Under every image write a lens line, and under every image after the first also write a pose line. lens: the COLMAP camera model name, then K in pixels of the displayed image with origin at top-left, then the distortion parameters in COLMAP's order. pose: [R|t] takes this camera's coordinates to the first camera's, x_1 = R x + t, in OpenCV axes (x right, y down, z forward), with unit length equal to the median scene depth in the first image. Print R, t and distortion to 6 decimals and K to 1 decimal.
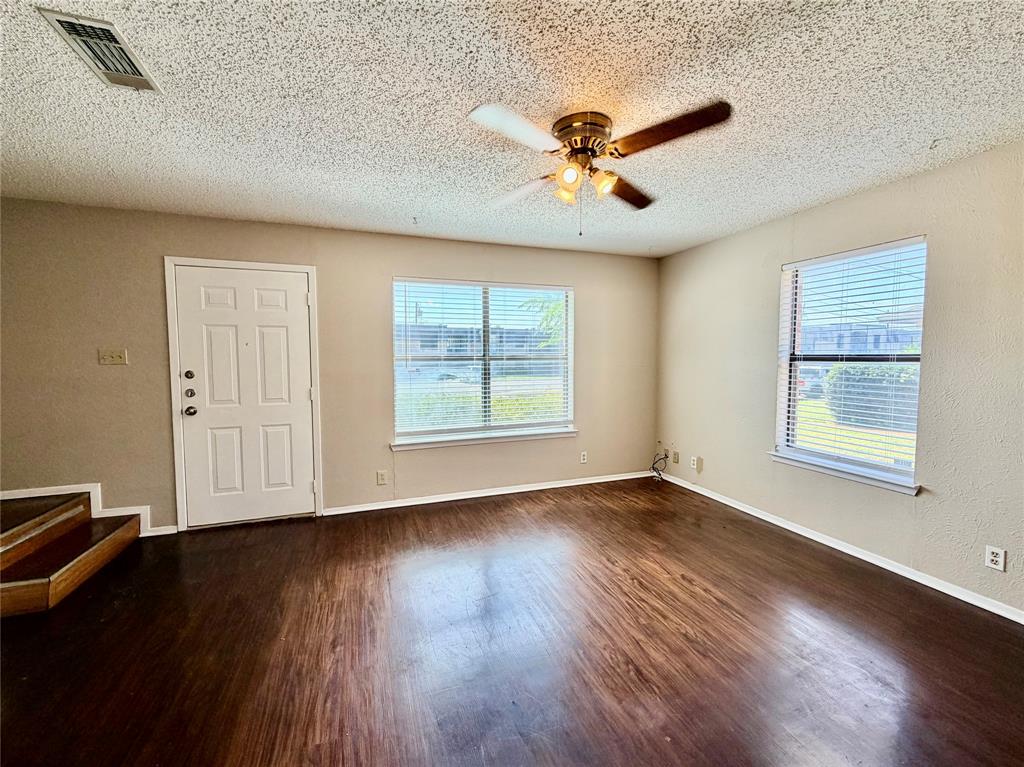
lens RADIAL K [[417.8, 0, 515.7], [0, 417.8, 382.9], [0, 0, 1]] dist [0.011848, -0.000009]
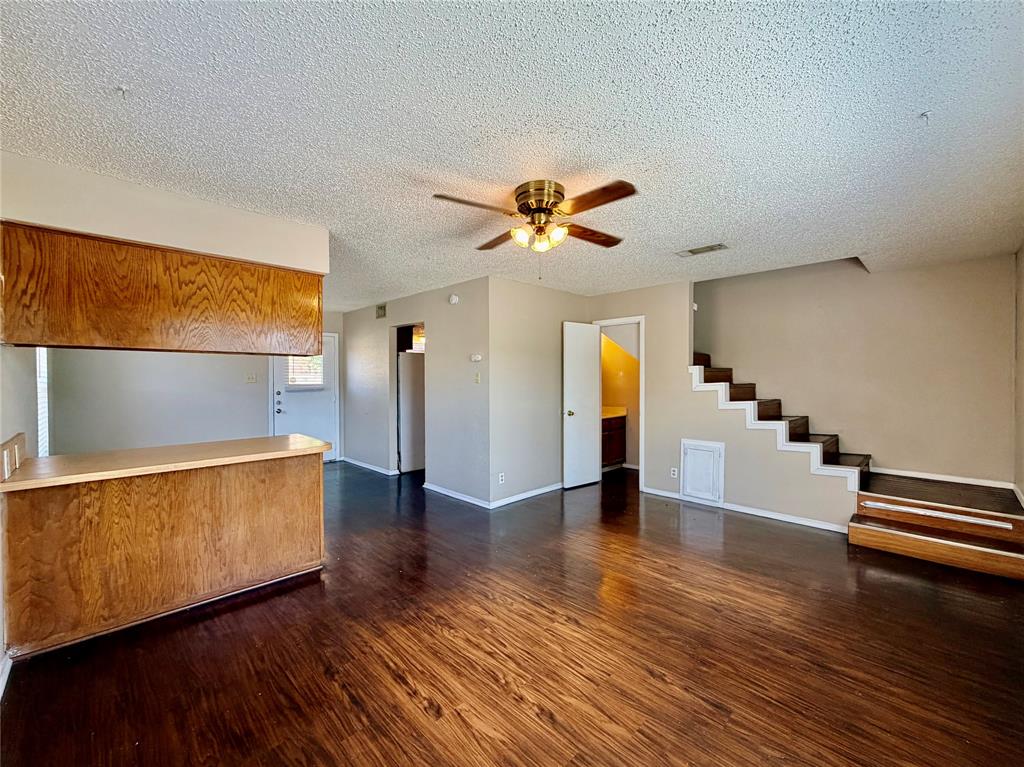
lens RADIAL K [[417.8, 0, 515.7], [0, 417.8, 382.9], [0, 0, 1]] dist [0.011848, -0.000009]
pose [[-0.907839, 0.005818, -0.419279, 0.612512], [-0.025676, 0.997256, 0.069433, -0.118659], [0.418533, 0.073800, -0.905198, 1.753926]]
